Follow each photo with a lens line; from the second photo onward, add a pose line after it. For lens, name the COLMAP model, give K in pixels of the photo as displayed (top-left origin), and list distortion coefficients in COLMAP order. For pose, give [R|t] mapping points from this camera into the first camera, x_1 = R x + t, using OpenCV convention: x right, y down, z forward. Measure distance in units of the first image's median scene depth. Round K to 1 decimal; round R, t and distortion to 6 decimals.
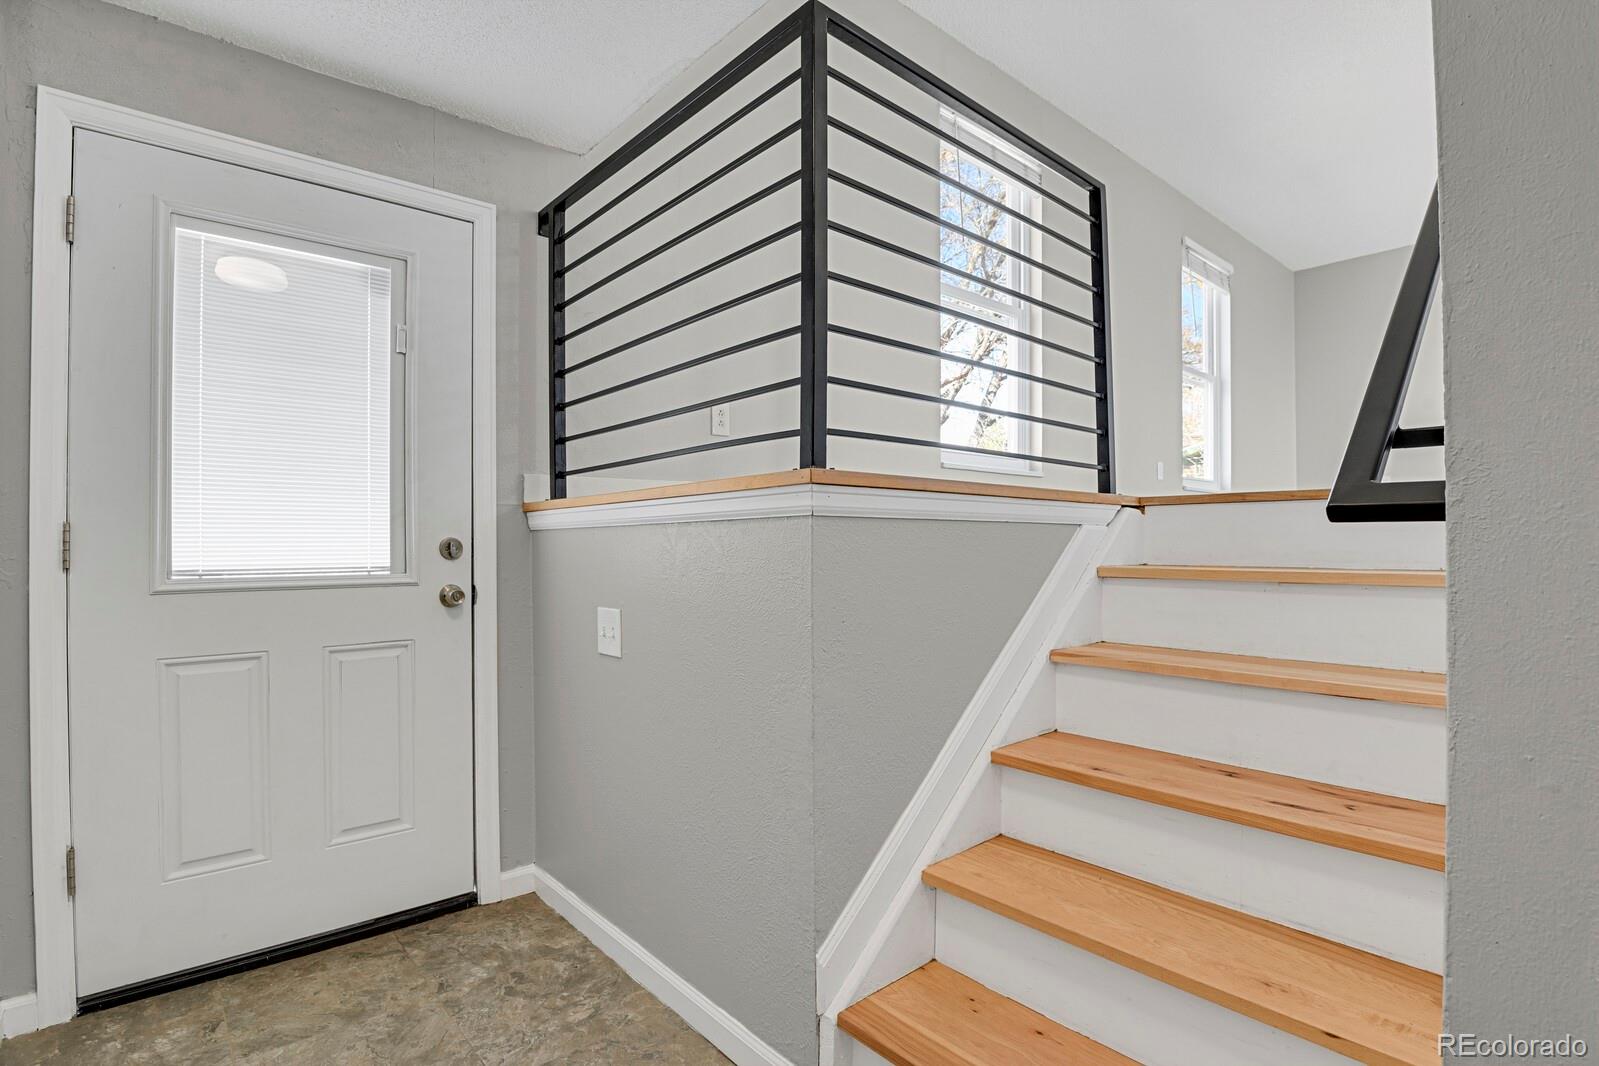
lens RADIAL K [[780.5, 0, 804.0], [0, 780.5, 540.2], [0, 0, 1]] dist [-0.019472, -0.006356]
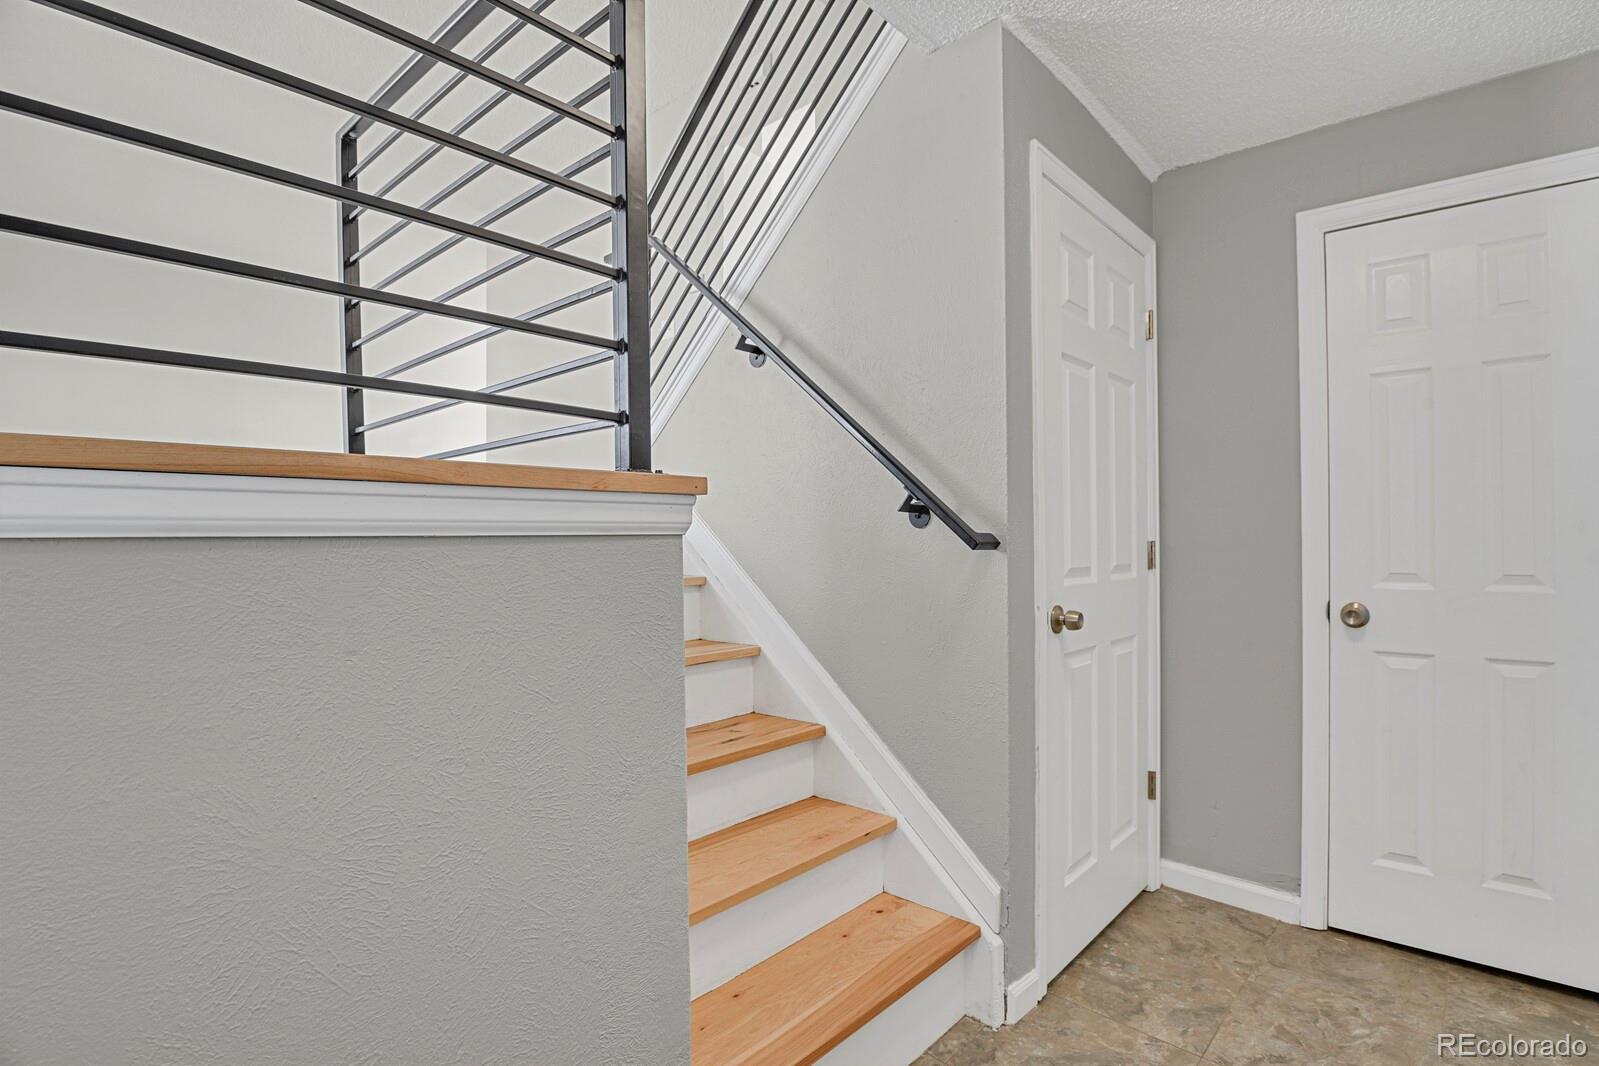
lens RADIAL K [[801.2, 0, 804.5], [0, 801.2, 541.4], [0, 0, 1]] dist [-0.025952, -0.001529]
pose [[-0.134764, 0.007010, 0.990853, -0.877140], [-0.008687, 0.999928, -0.008255, -0.018325], [-0.990840, -0.009720, -0.134693, 1.069481]]
